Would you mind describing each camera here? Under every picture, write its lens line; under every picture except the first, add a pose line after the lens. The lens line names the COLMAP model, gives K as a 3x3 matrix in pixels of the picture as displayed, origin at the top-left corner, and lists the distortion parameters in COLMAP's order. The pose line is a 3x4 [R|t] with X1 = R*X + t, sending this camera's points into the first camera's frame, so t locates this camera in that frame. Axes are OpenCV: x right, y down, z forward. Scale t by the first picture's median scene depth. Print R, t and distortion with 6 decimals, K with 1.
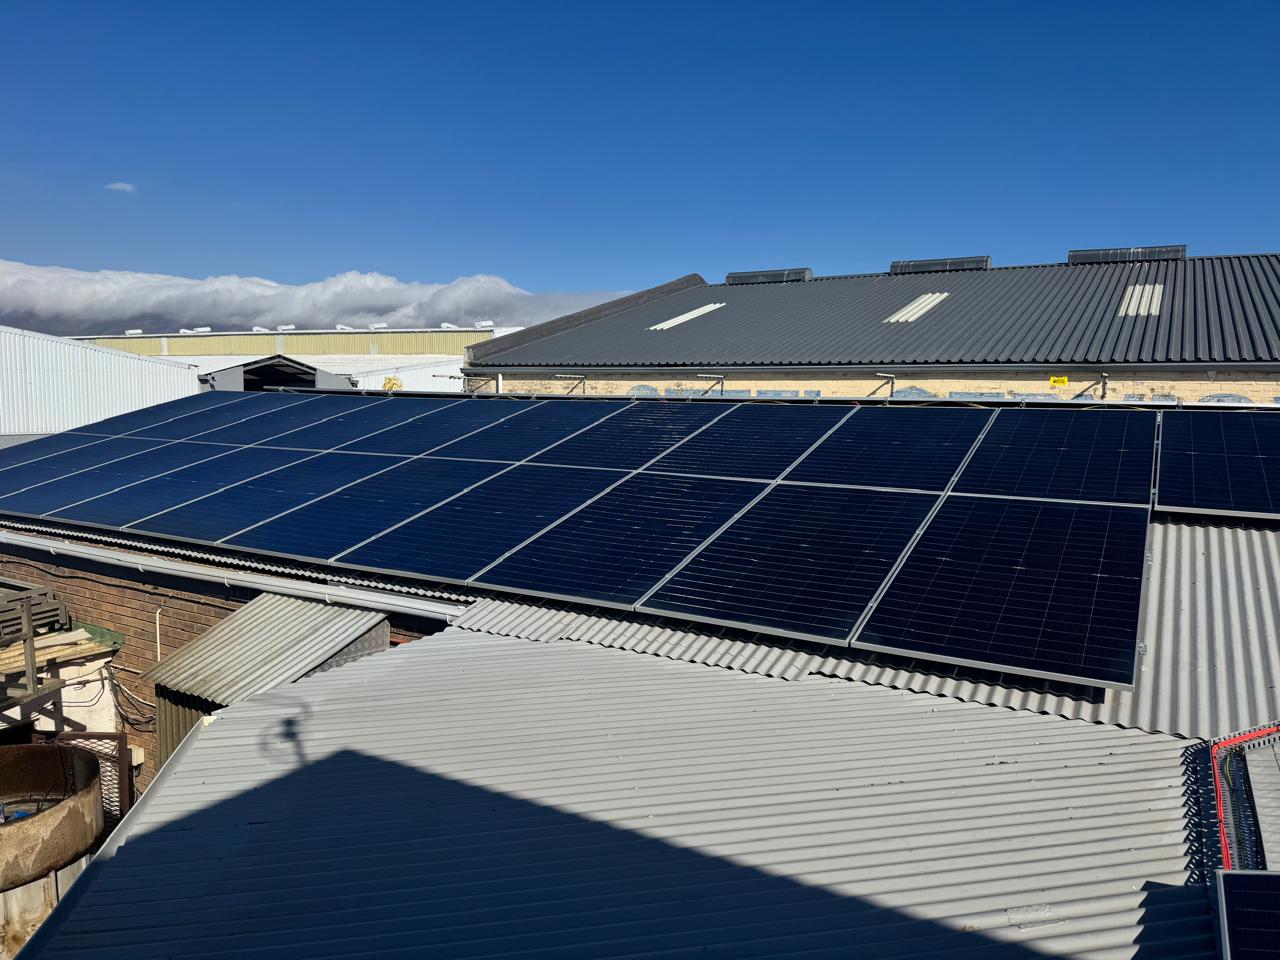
lens RADIAL K [[955.8, 0, 640.0], [0, 955.8, 480.0], [0, 0, 1]] dist [0.096450, -0.175871]
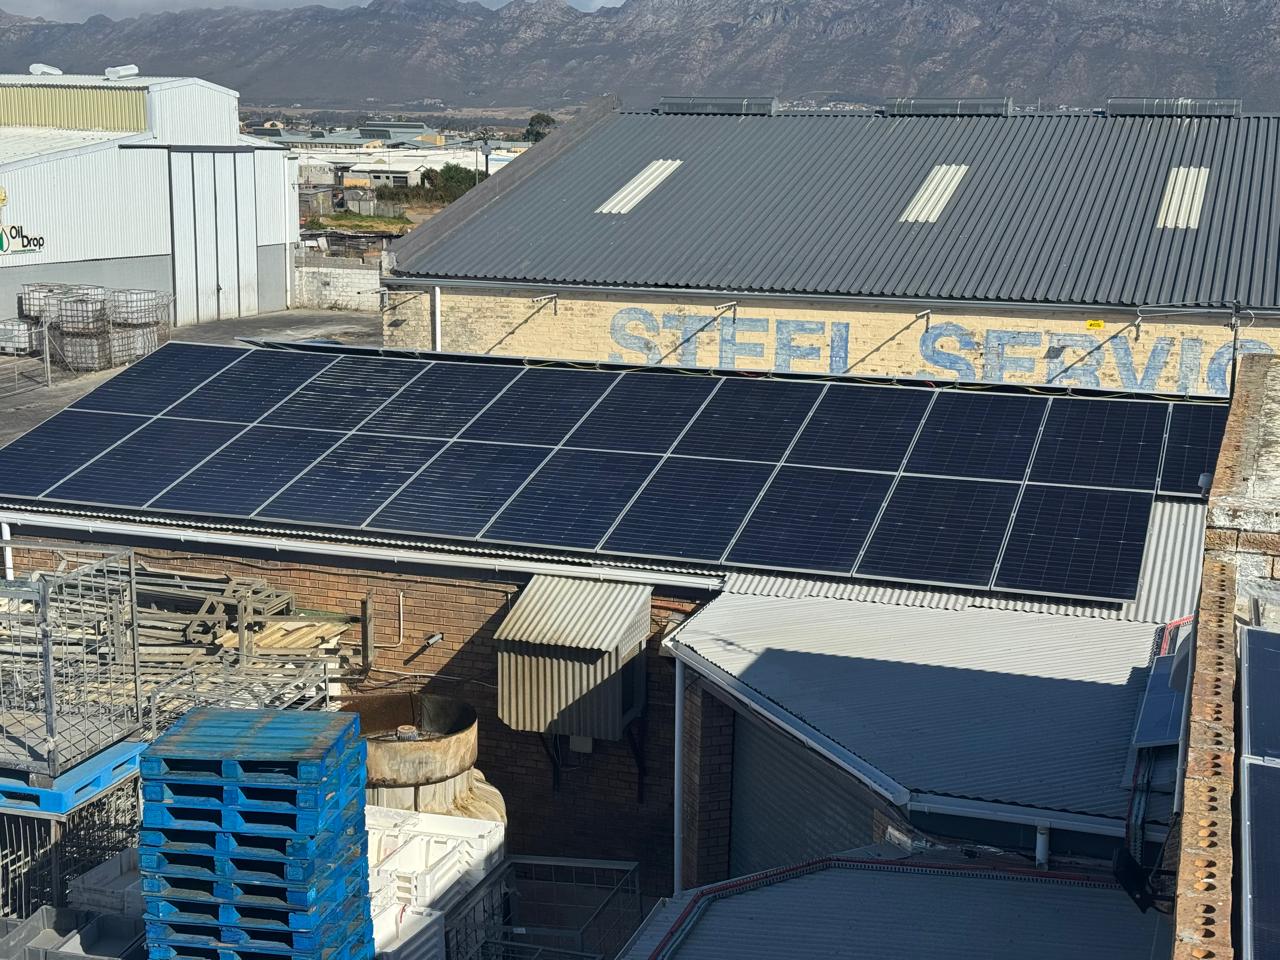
lens RADIAL K [[2154.4, 0, 640.0], [0, 2154.4, 480.0], [0, 0, 1]] dist [0.173643, 0.041464]
pose [[0.978141, -0.041806, 0.203696, -0.753135], [0.021256, 0.994552, 0.102048, -0.278194], [-0.206852, -0.095488, 0.973701, -1.692550]]
